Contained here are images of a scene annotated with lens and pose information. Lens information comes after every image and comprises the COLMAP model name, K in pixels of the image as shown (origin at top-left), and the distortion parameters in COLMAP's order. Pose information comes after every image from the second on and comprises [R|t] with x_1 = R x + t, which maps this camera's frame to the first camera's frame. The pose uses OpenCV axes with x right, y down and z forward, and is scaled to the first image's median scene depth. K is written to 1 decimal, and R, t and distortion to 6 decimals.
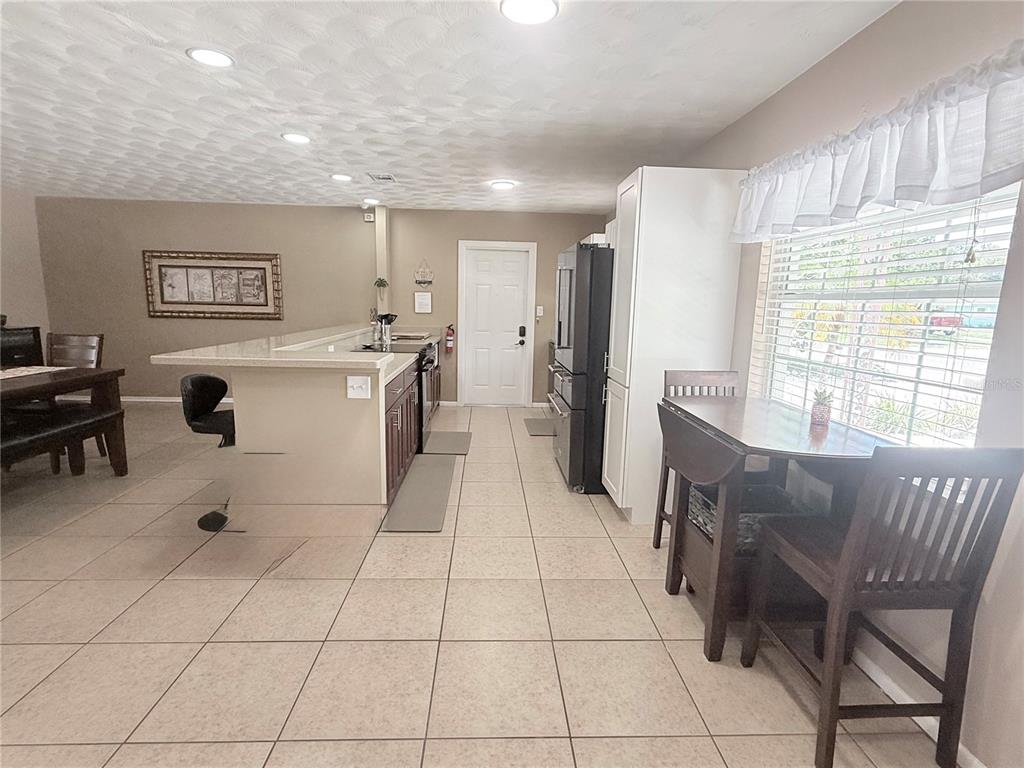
lens RADIAL K [[501.6, 0, 510.2], [0, 501.6, 381.2], [0, 0, 1]] dist [0.003074, -0.001362]
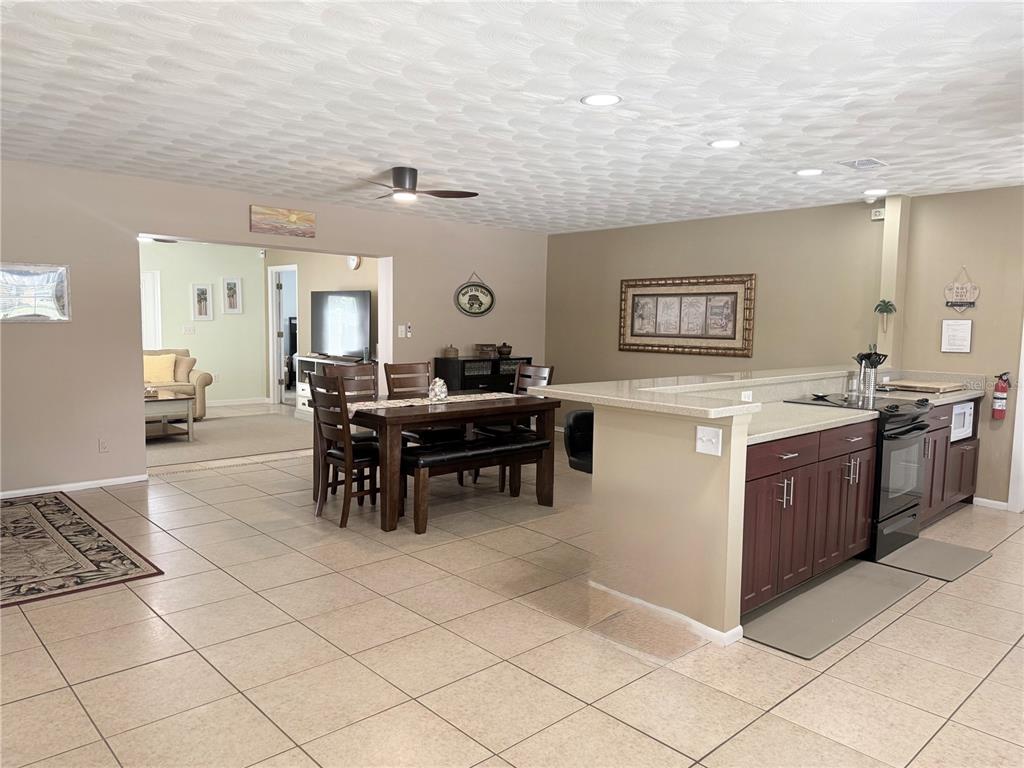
lens RADIAL K [[718.5, 0, 512.0], [0, 718.5, 384.0], [0, 0, 1]] dist [0.093933, -0.117503]
pose [[0.651442, 0.056531, -0.756589, 0.182980], [-0.120079, 0.992333, -0.029246, -0.003087], [0.749136, 0.109903, 0.653236, -0.014981]]
